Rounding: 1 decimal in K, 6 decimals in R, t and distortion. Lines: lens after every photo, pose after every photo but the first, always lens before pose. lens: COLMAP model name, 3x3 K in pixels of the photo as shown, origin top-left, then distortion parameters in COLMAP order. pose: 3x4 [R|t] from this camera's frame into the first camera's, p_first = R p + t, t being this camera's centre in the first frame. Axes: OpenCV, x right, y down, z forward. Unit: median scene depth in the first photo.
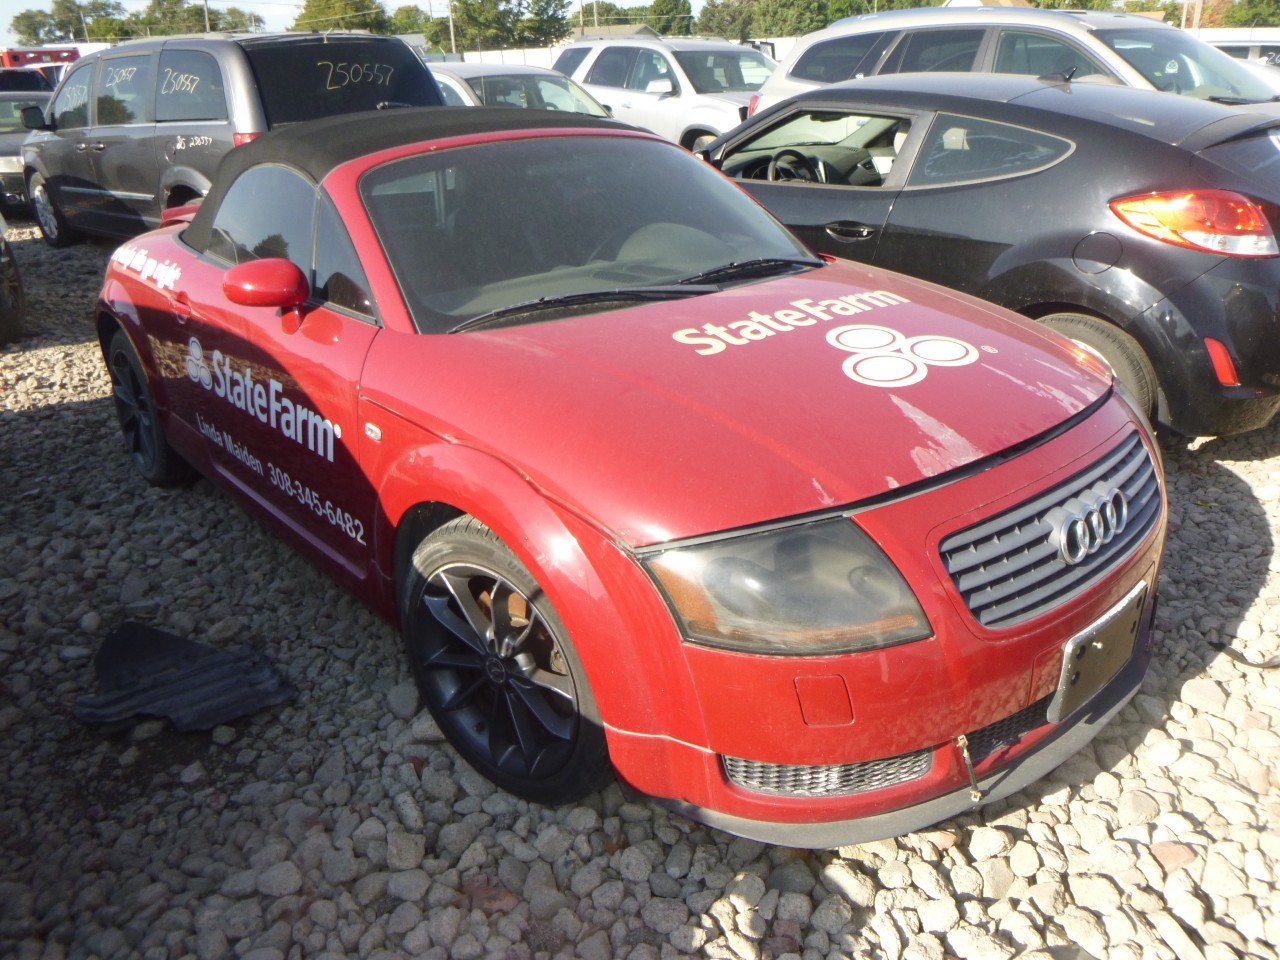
lens RADIAL K [[1016.5, 0, 640.0], [0, 1016.5, 480.0], [0, 0, 1]] dist [-0.041132, 0.000942]
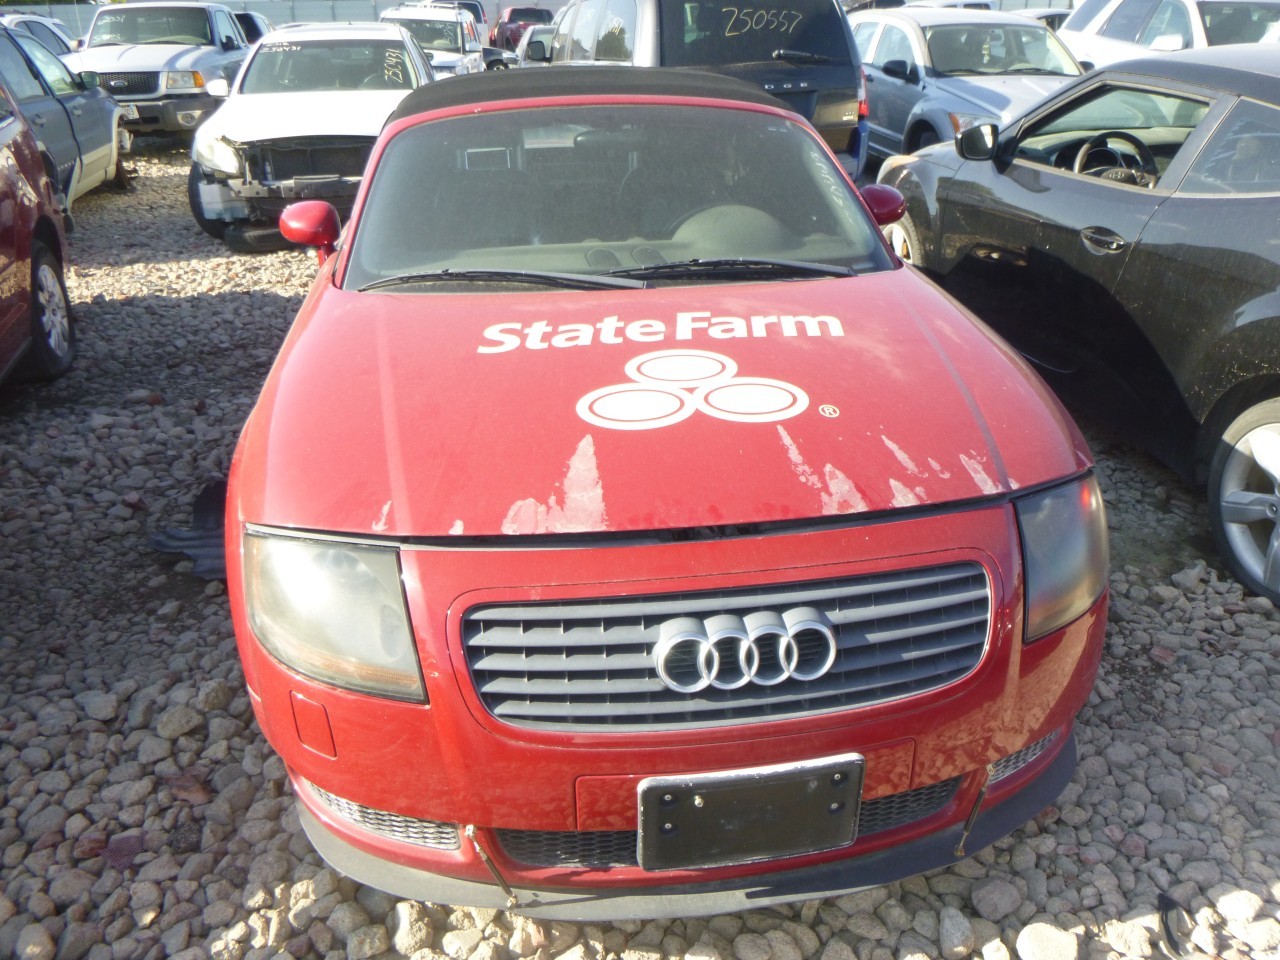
lens RADIAL K [[1016.5, 0, 640.0], [0, 1016.5, 480.0], [0, 0, 1]] dist [-0.041132, 0.000942]
pose [[0.824043, 0.243871, -0.511351, 0.659024], [-0.215279, 0.969694, 0.115540, -0.140555], [0.524031, 0.014873, 0.851569, 0.256414]]
